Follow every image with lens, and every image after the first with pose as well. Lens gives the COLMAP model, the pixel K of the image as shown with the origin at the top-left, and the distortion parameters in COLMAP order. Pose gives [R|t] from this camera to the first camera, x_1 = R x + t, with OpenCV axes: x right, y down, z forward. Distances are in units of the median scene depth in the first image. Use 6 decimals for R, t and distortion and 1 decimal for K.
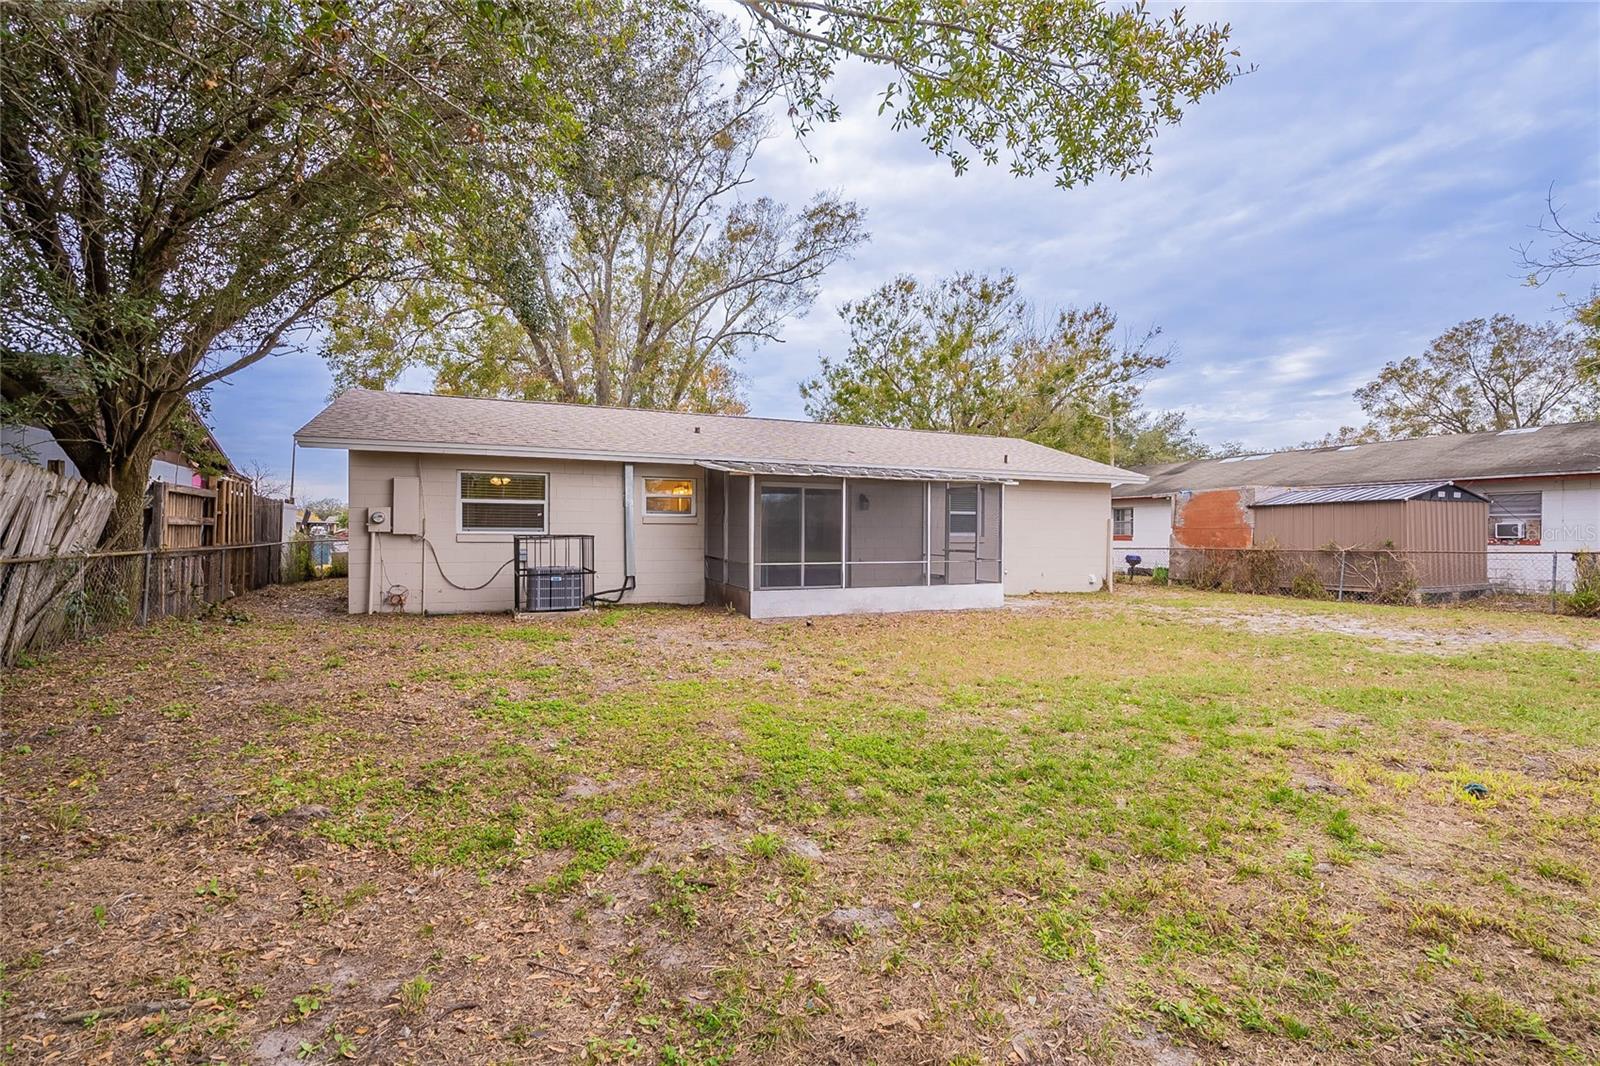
lens RADIAL K [[722.9, 0, 800.3], [0, 722.9, 529.7], [0, 0, 1]] dist [-0.008920, 0.000103]
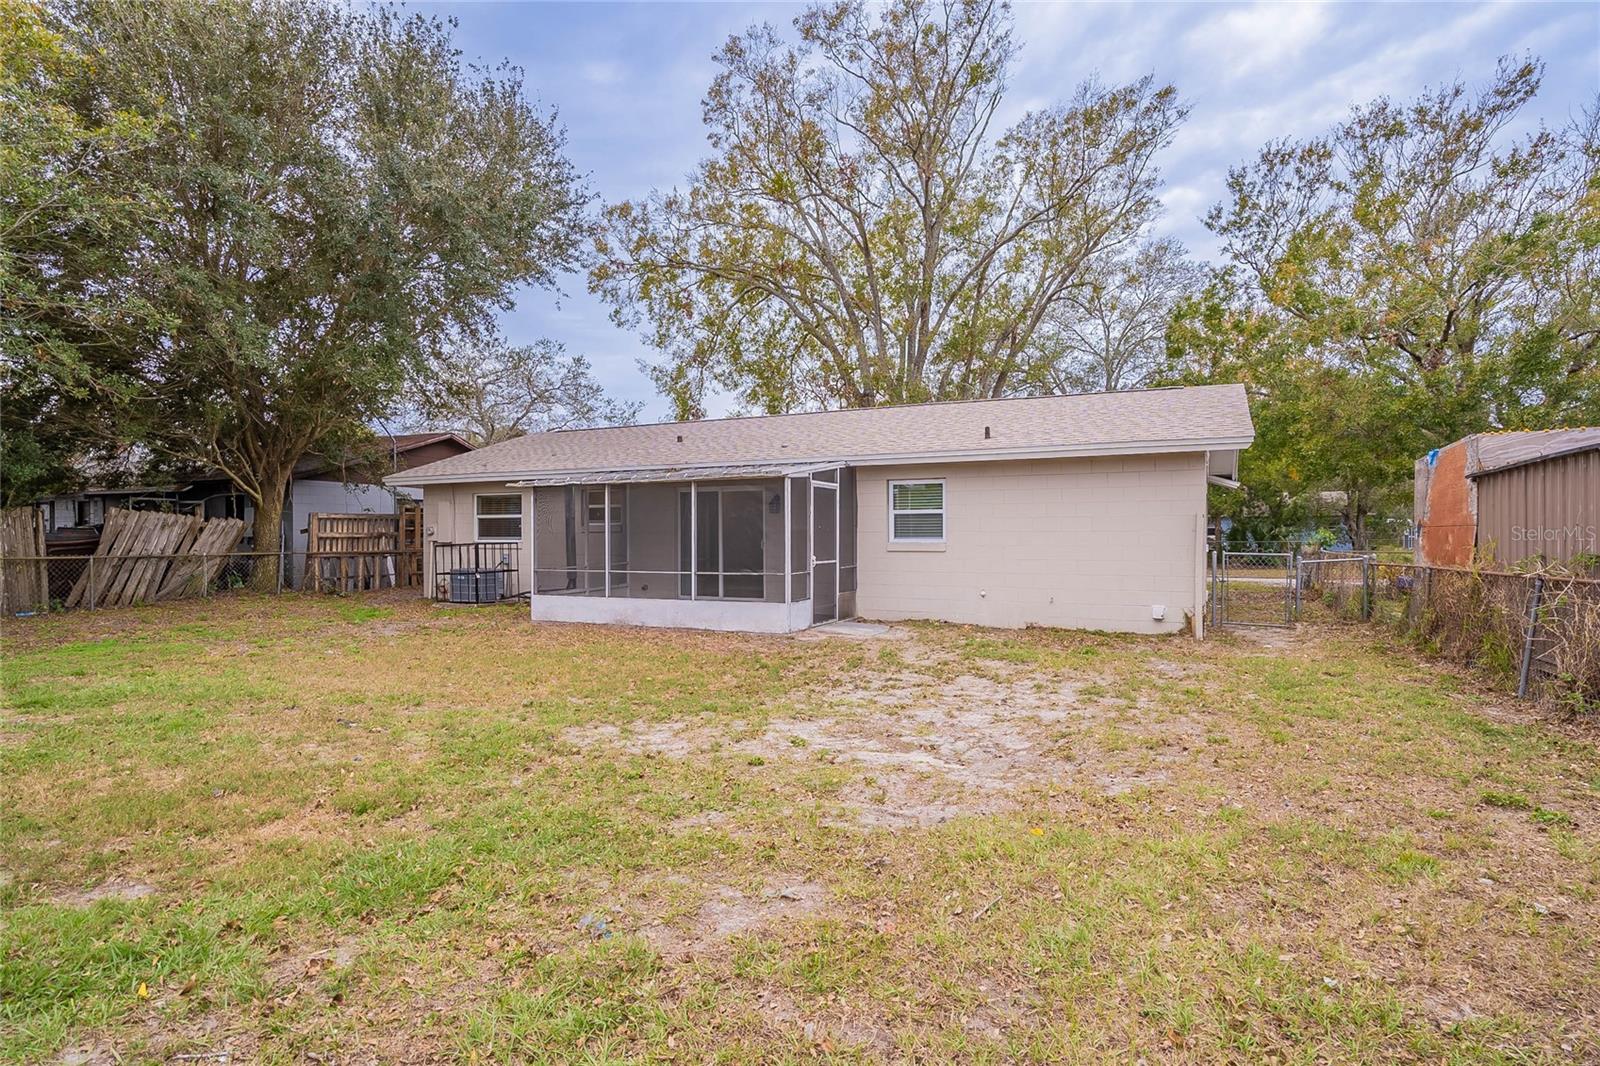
lens RADIAL K [[818.9, 0, 800.5], [0, 818.9, 539.6], [0, 0, 1]] dist [0.016594, -0.000068]
pose [[0.657509, -0.006543, -0.753418, 0.902682], [0.006374, 0.999975, -0.003121, 0.008263], [0.753420, -0.002750, 0.657534, 0.400609]]
